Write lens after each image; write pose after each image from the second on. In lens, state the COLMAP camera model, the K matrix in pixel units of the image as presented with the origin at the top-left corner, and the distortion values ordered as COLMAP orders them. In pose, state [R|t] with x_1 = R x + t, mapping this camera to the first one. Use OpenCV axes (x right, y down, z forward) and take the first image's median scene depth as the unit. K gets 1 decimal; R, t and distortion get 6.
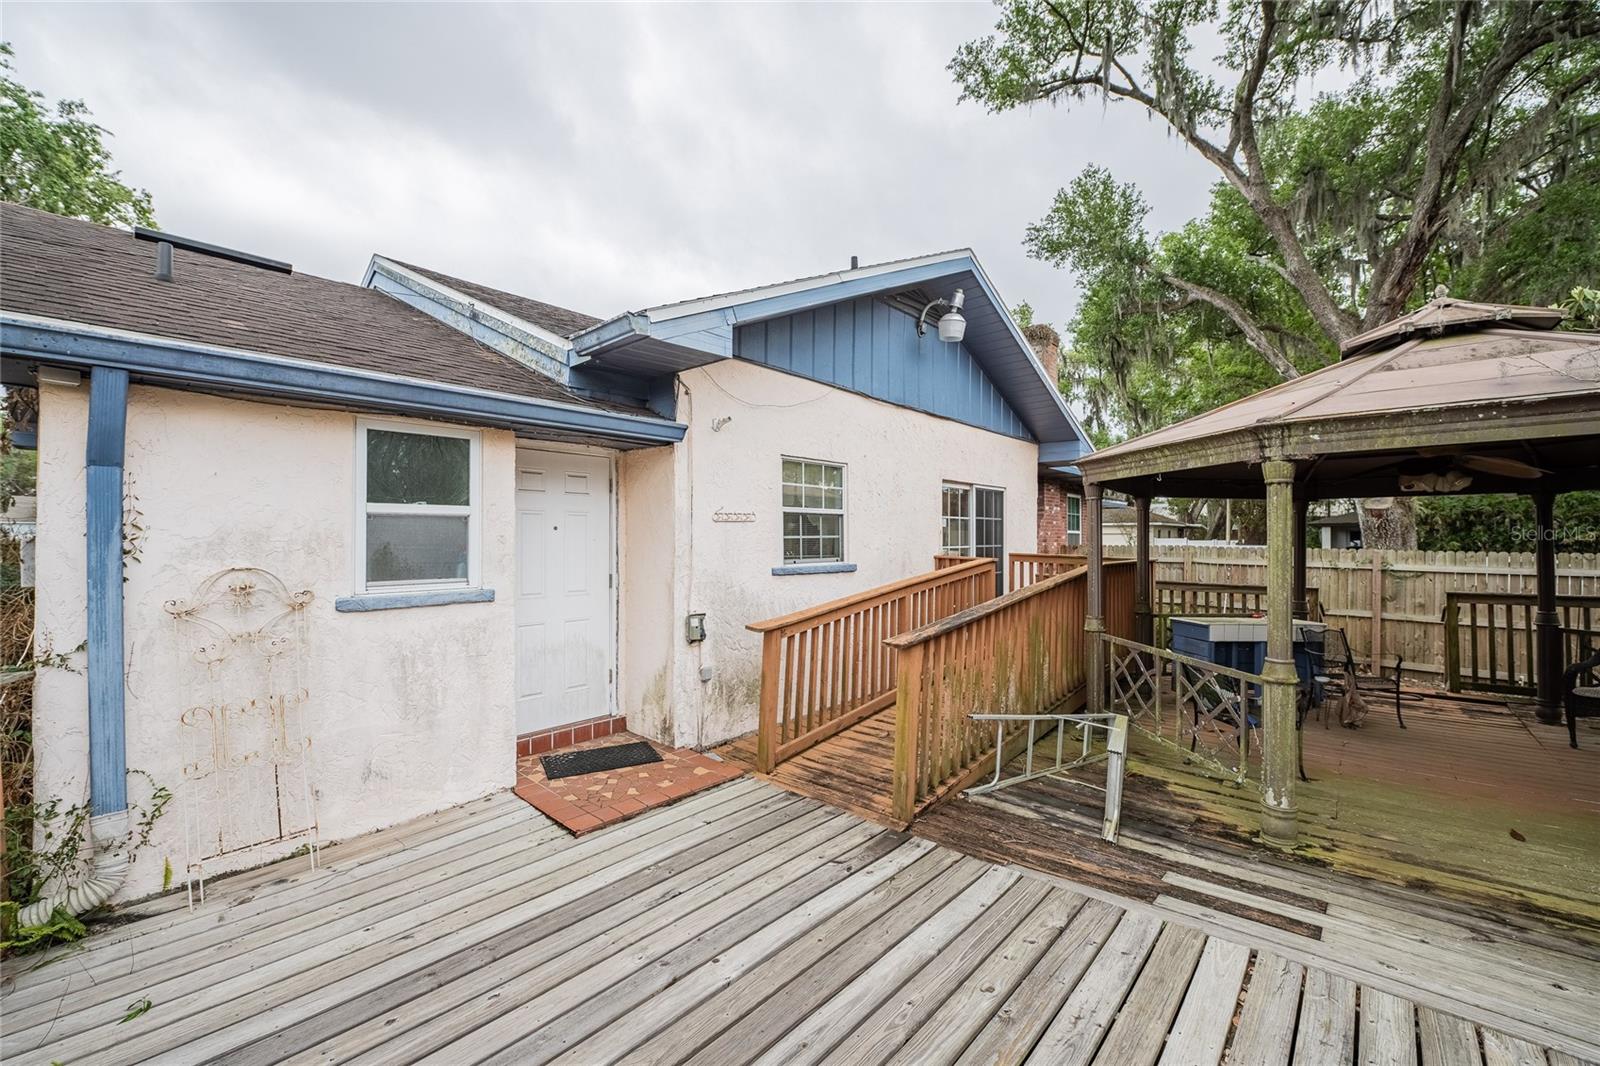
lens RADIAL K [[644.5, 0, 821.0], [0, 644.5, 549.9], [0, 0, 1]] dist [-0.004462, -0.002526]
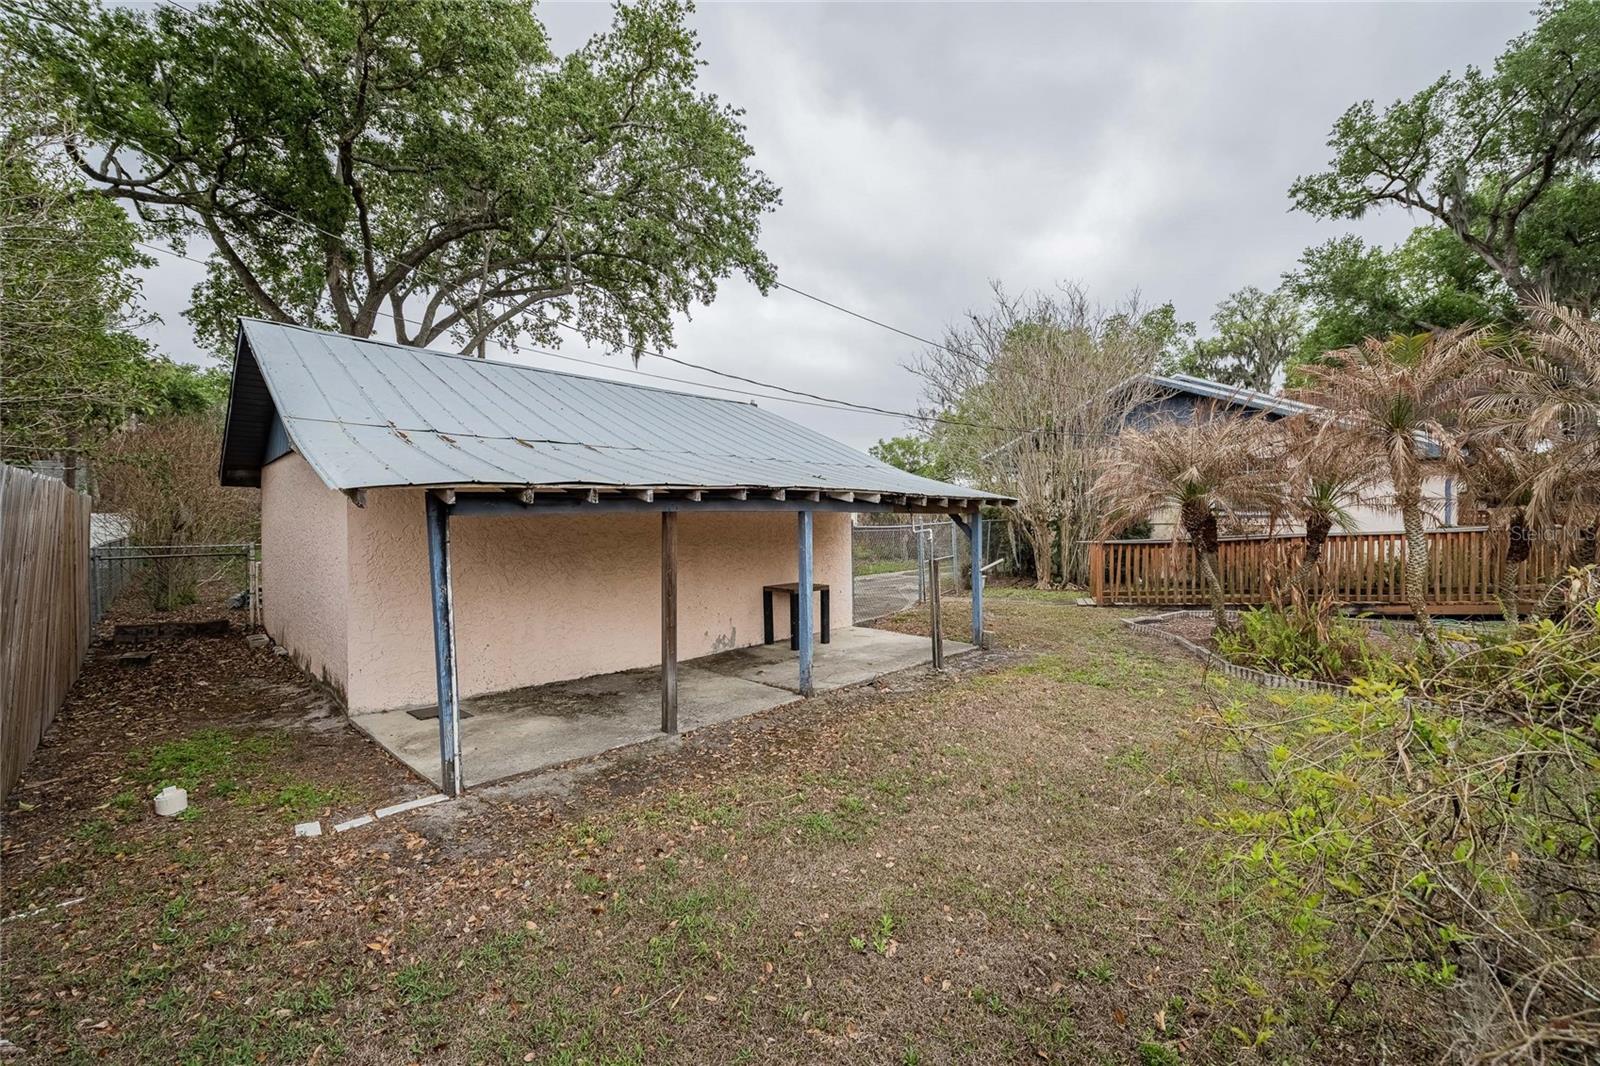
lens RADIAL K [[644.5, 0, 823.5], [0, 644.5, 537.7], [0, 0, 1]] dist [-0.004462, -0.002526]
pose [[0.997361, -0.005396, -0.072401, -2.307511], [0.006066, 0.999941, 0.009034, 0.098717], [0.072348, -0.009449, 0.997335, -1.691966]]
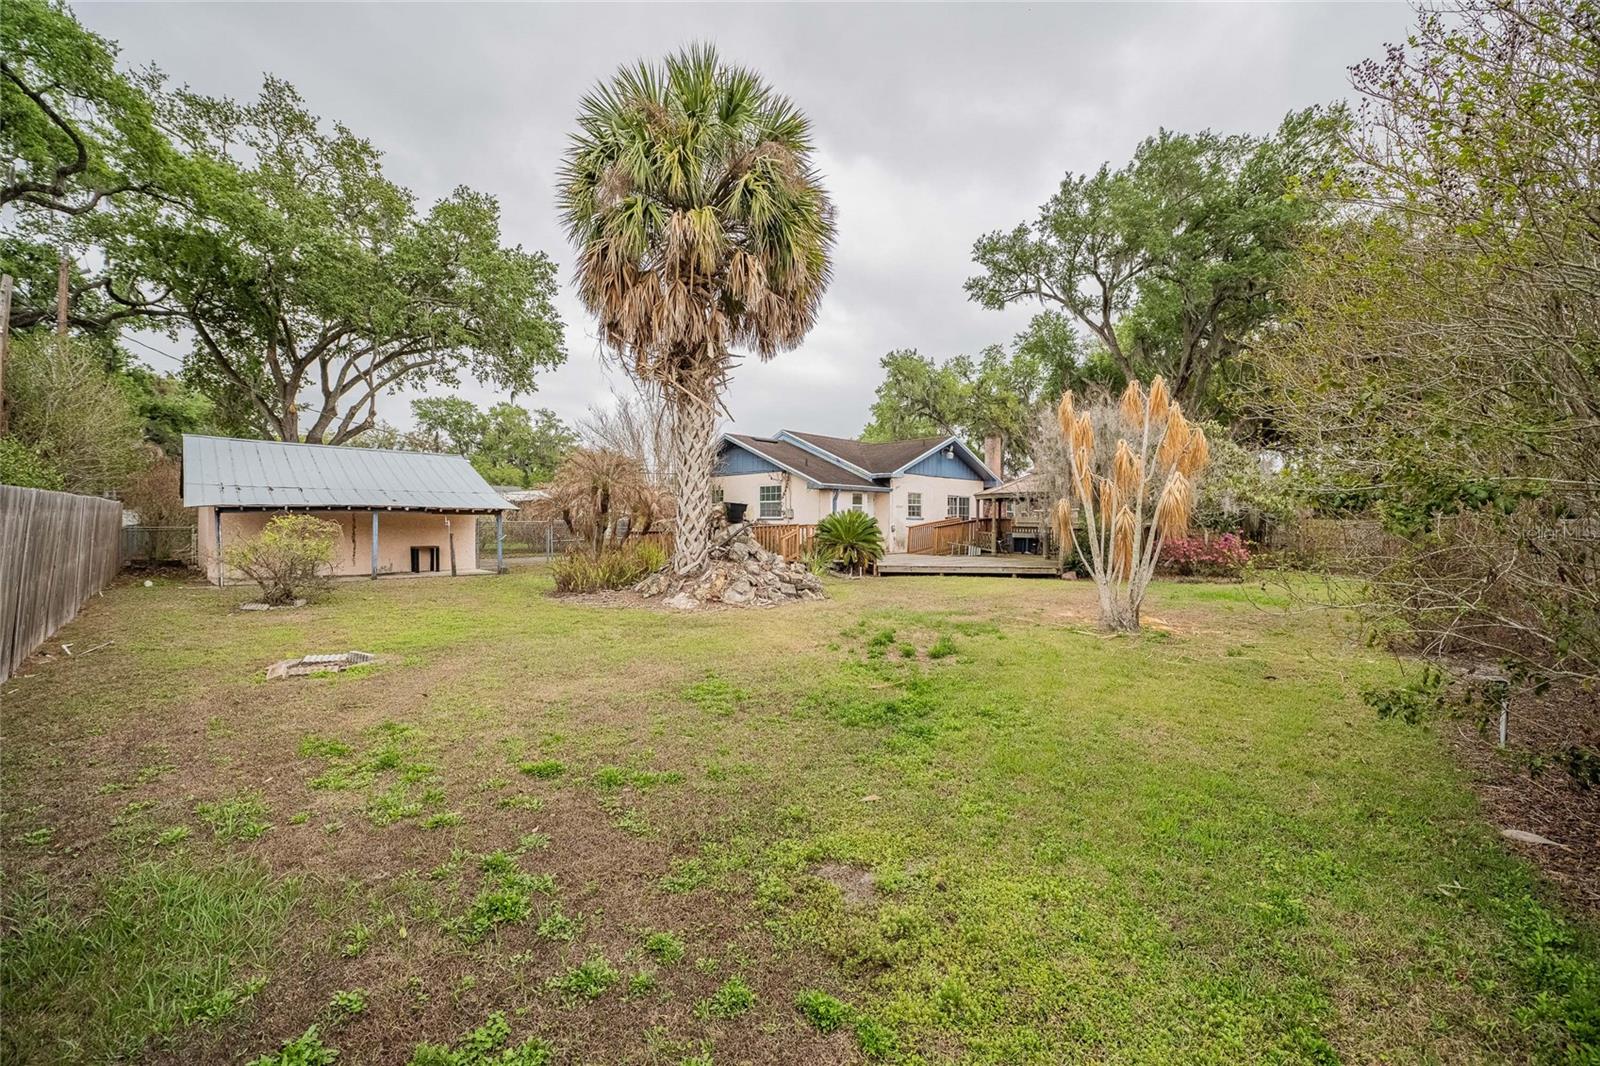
lens RADIAL K [[644.5, 0, 805.2], [0, 644.5, 529.8], [0, 0, 1]] dist [-0.004462, -0.002526]
pose [[0.996084, 0.007352, -0.088108, -0.353139], [-0.007921, 0.999950, -0.006115, 0.134285], [0.088058, 0.006789, 0.996092, -3.271592]]
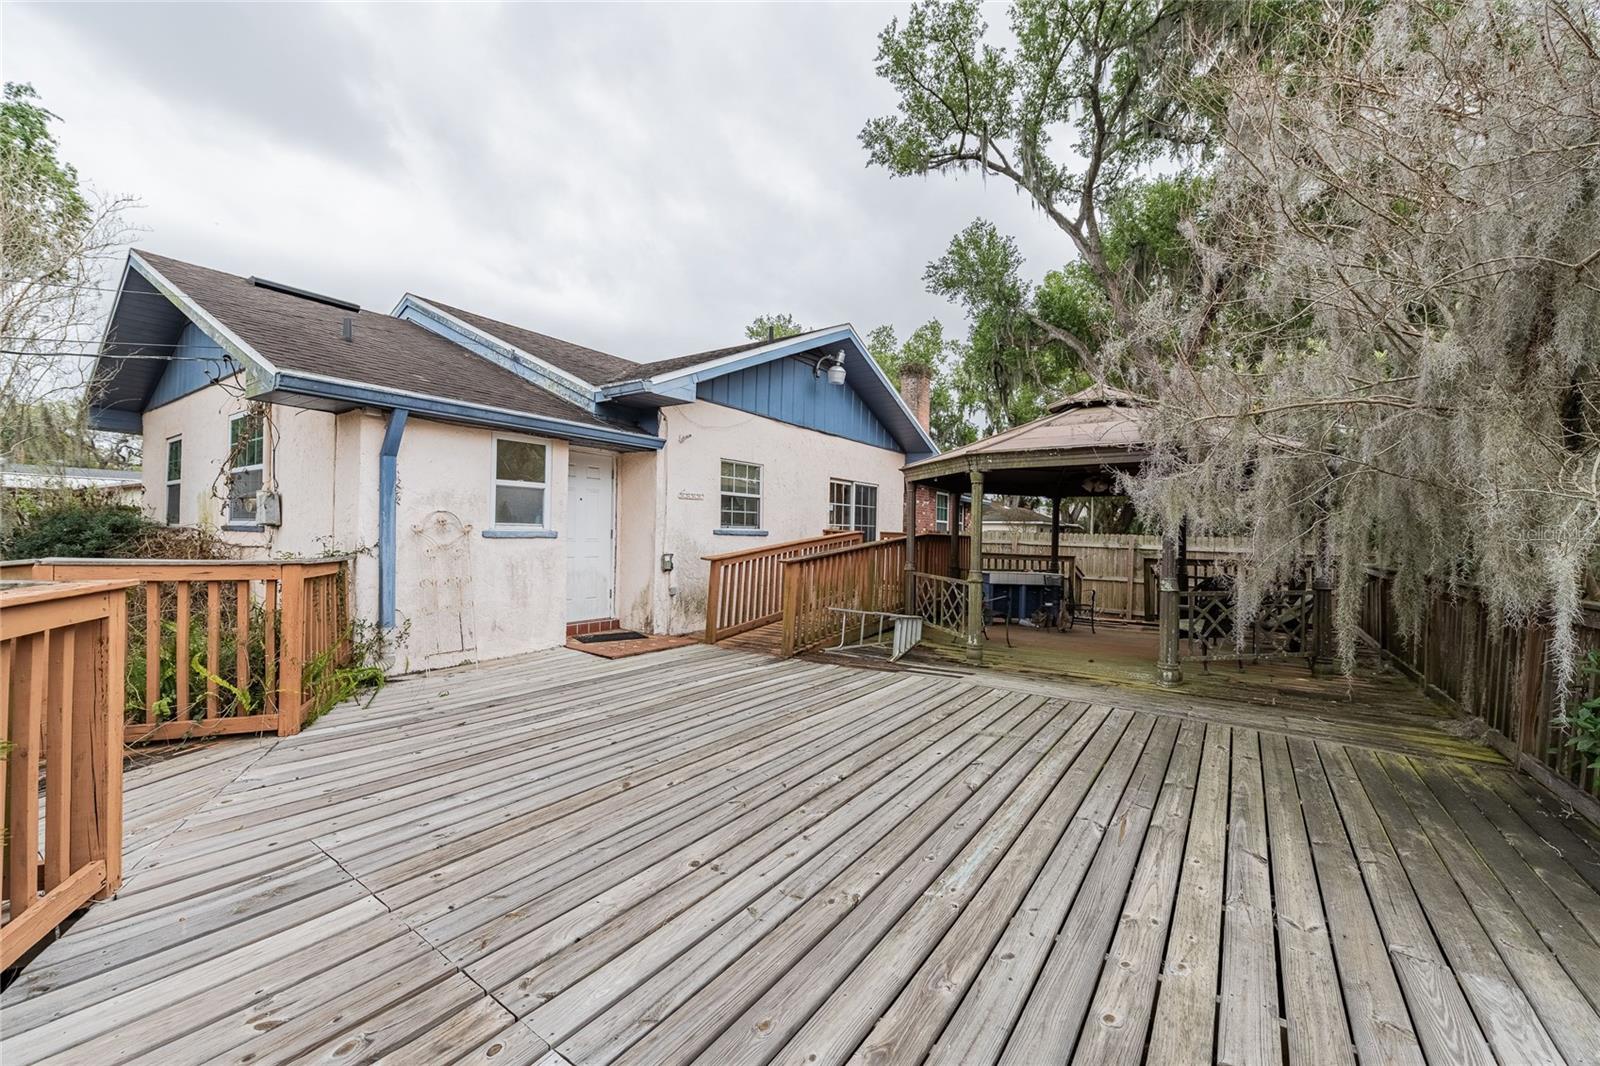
lens RADIAL K [[644.5, 0, 817.2], [0, 644.5, 535.4], [0, 0, 1]] dist [-0.004462, -0.002526]
pose [[0.993330, 0.020395, 0.113488, -0.002575], [-0.018389, 0.999656, -0.018699, 0.059597], [-0.113830, 0.016487, 0.993363, -0.529916]]
